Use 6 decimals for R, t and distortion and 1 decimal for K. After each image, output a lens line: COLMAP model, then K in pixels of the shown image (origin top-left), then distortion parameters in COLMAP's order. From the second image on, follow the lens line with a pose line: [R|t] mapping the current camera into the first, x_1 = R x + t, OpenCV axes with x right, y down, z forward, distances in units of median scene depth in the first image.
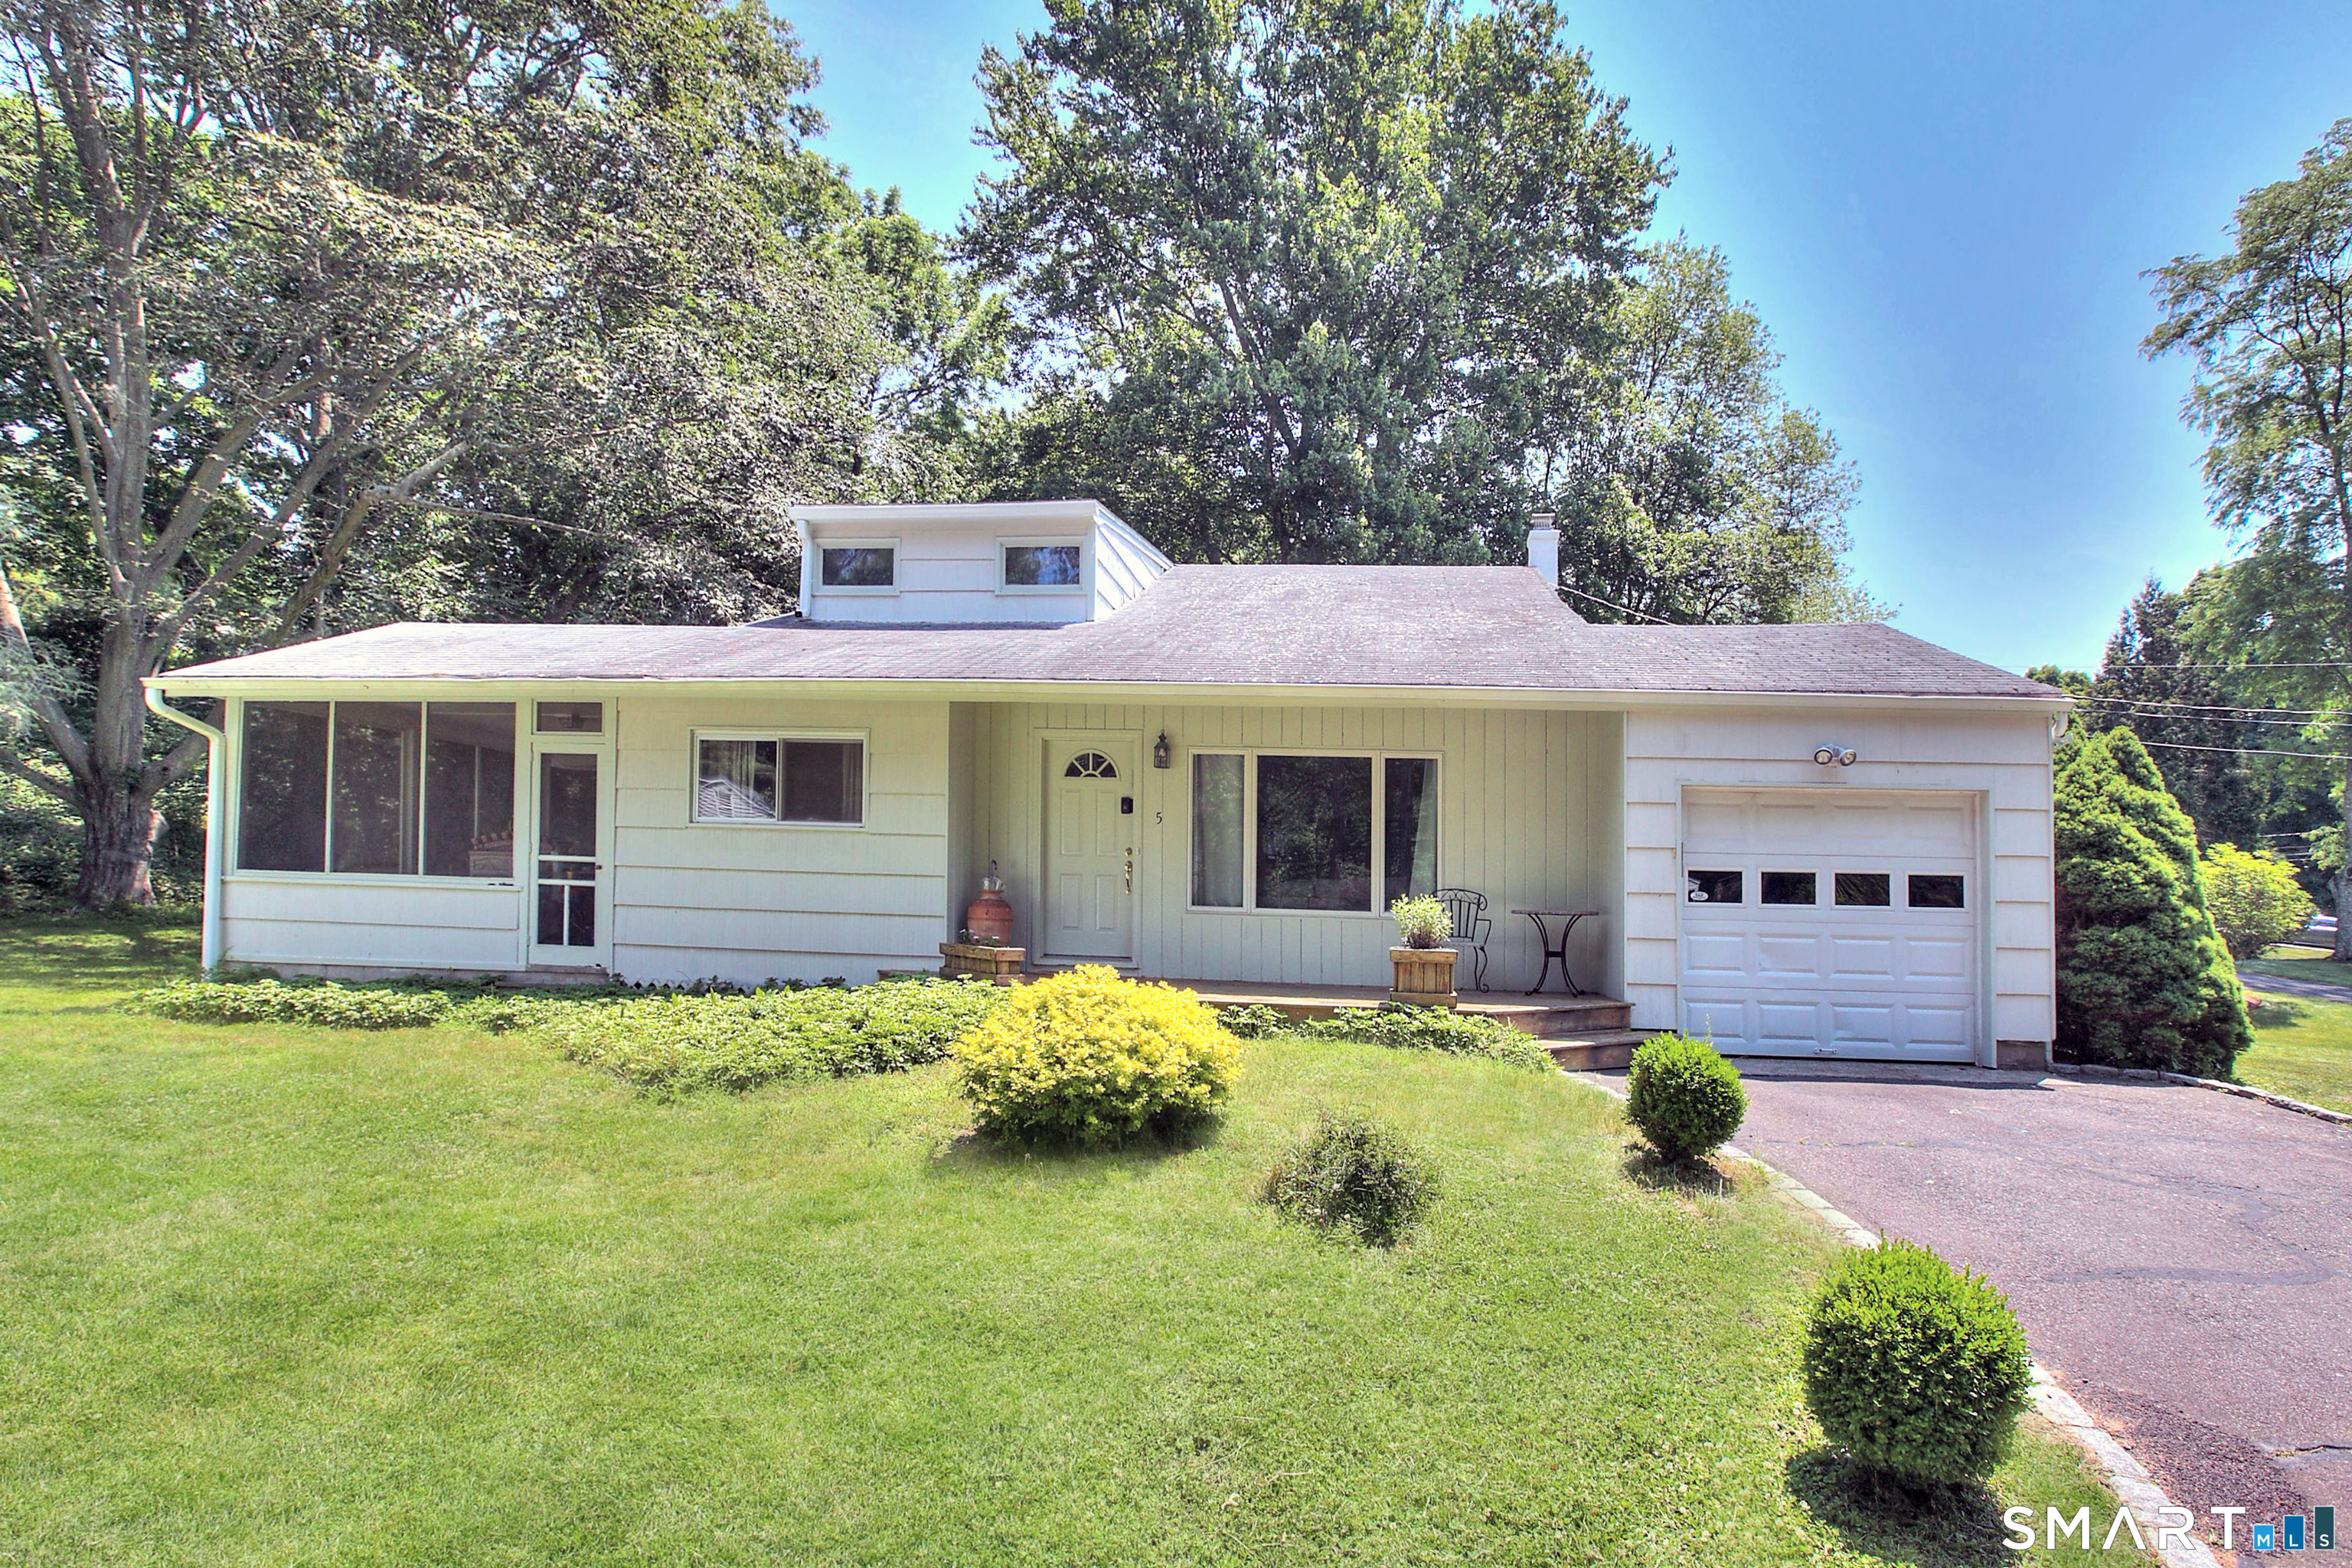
lens RADIAL K [[1048.7, 0, 1176.0], [0, 1048.7, 784.0], [0, 0, 1]] dist [-0.049021, 0.022830]
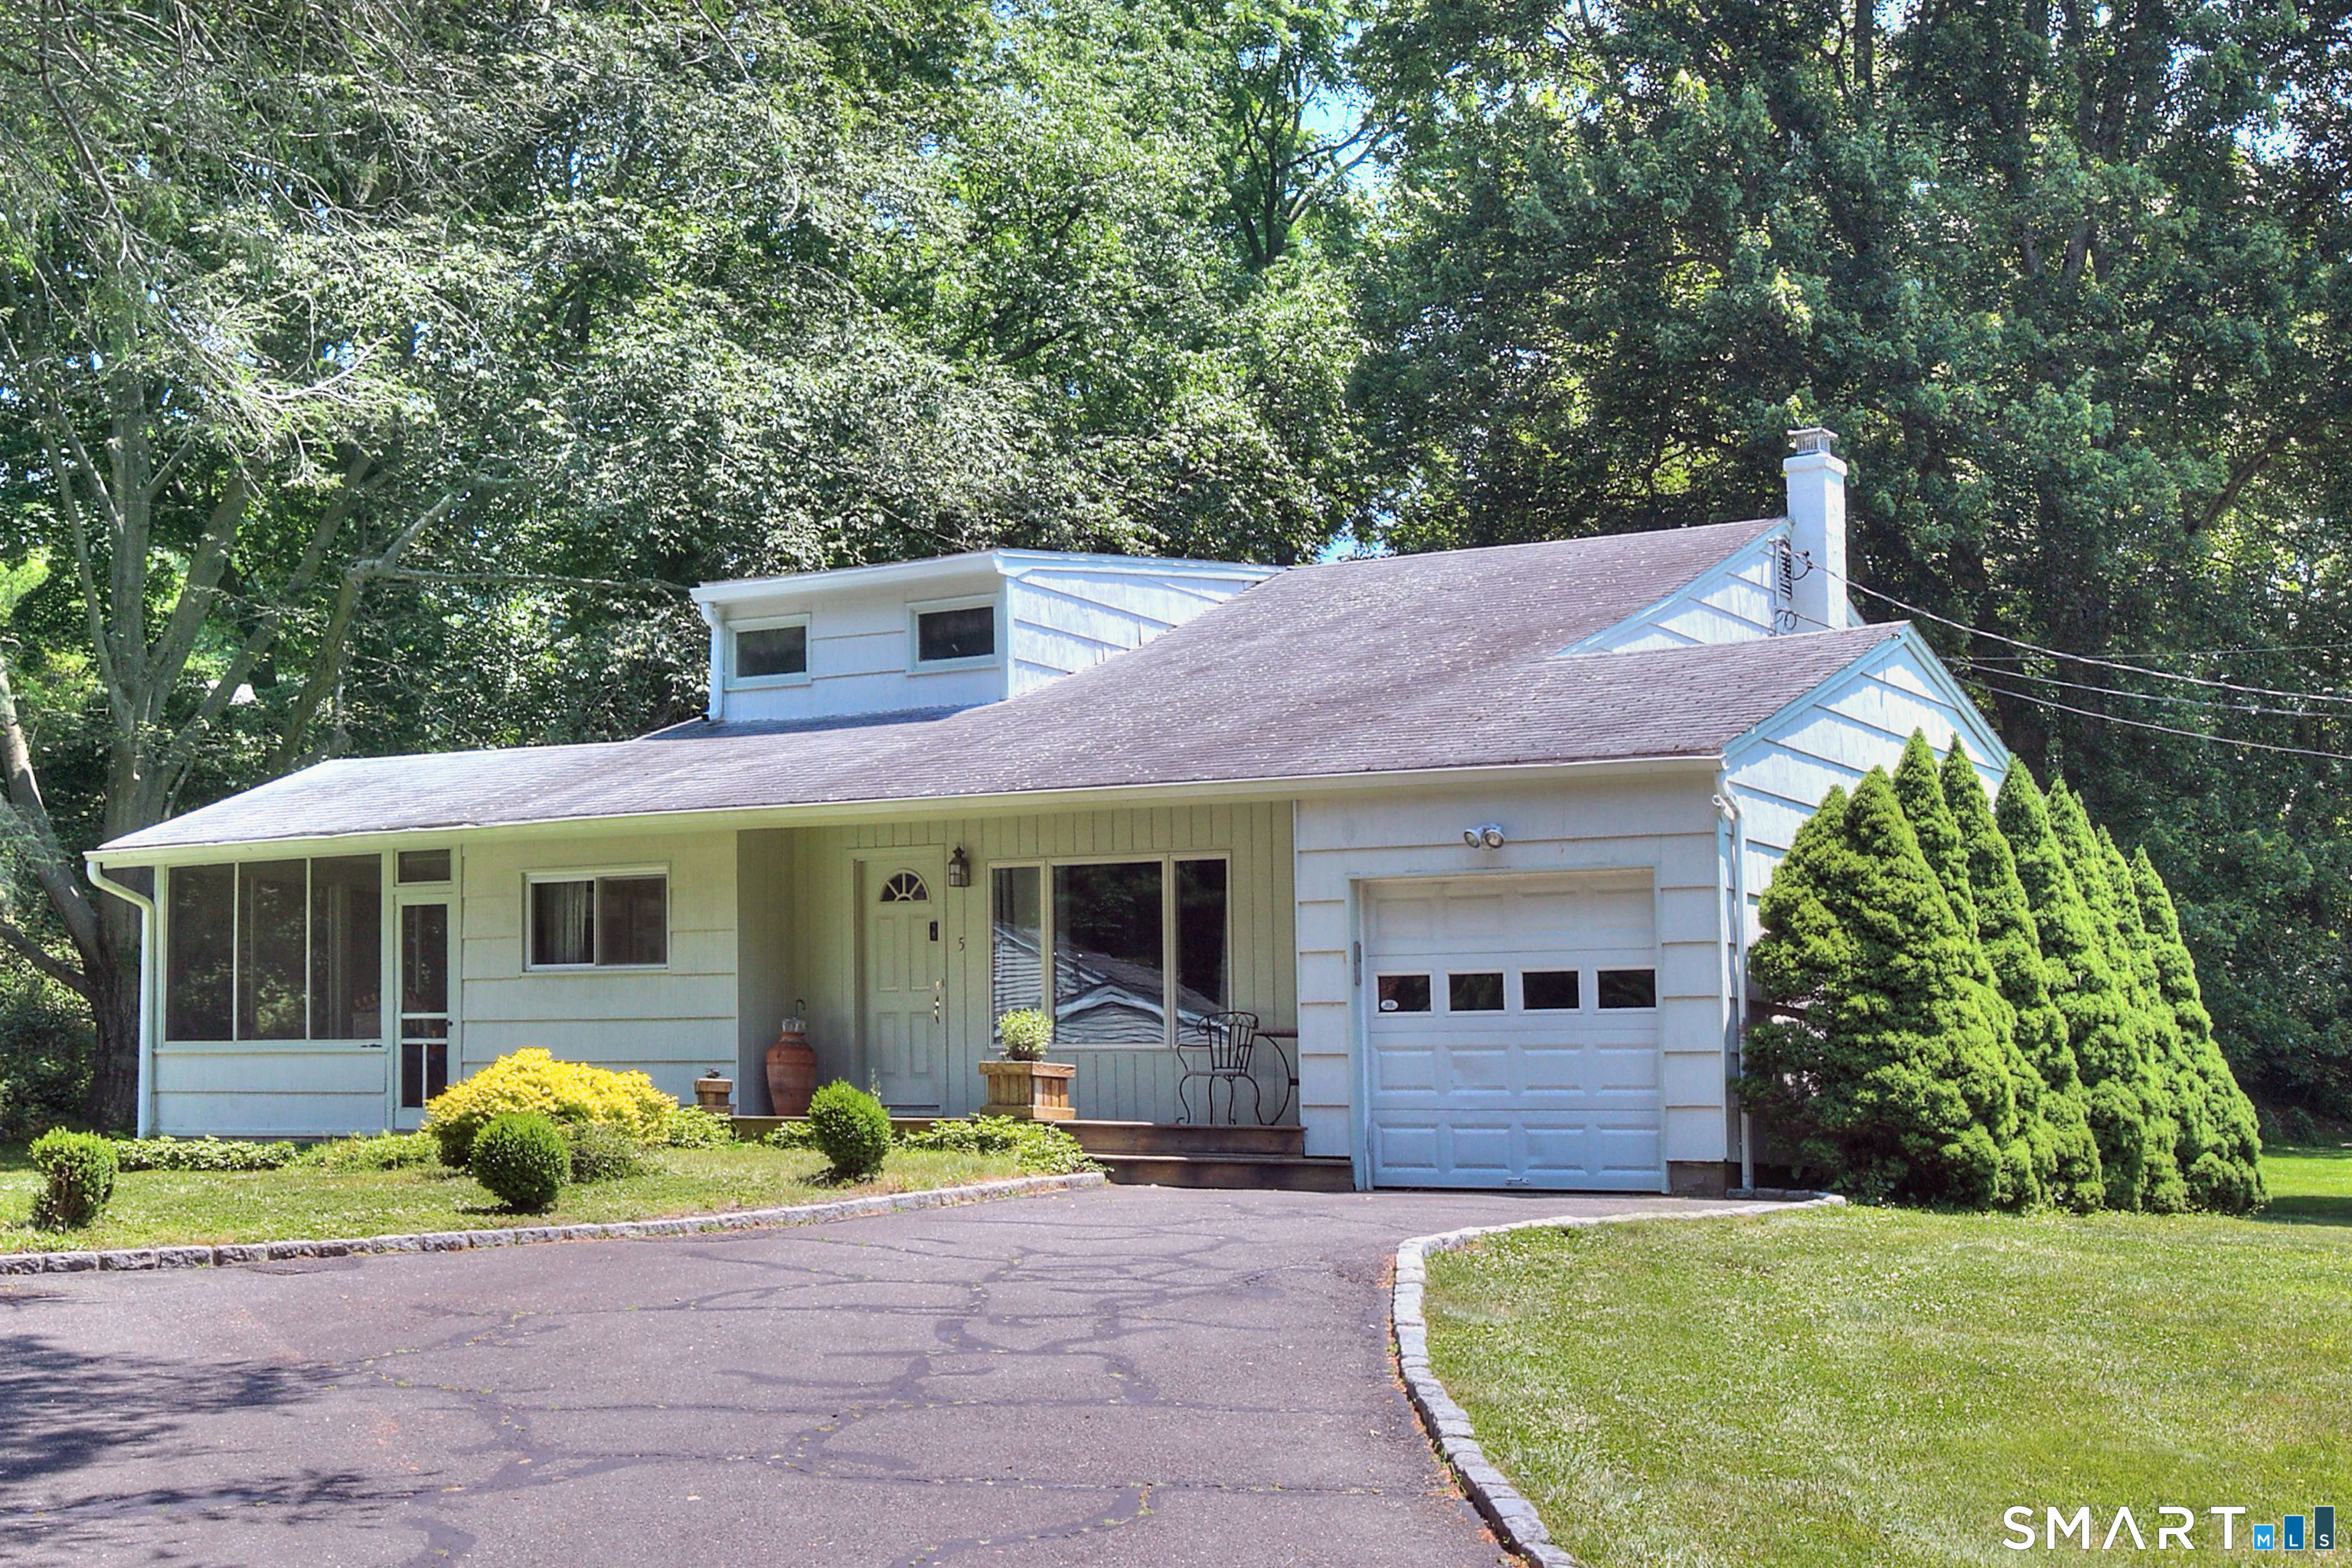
lens RADIAL K [[2327.4, 0, 1176.0], [0, 2327.4, 784.0], [0, 0, 1]] dist [0.007722, 0.002215]
pose [[0.916940, -0.072944, -0.392300, 0.912111], [0.054753, 0.996850, -0.057376, 0.020477], [0.395250, 0.031131, 0.918046, -0.710998]]
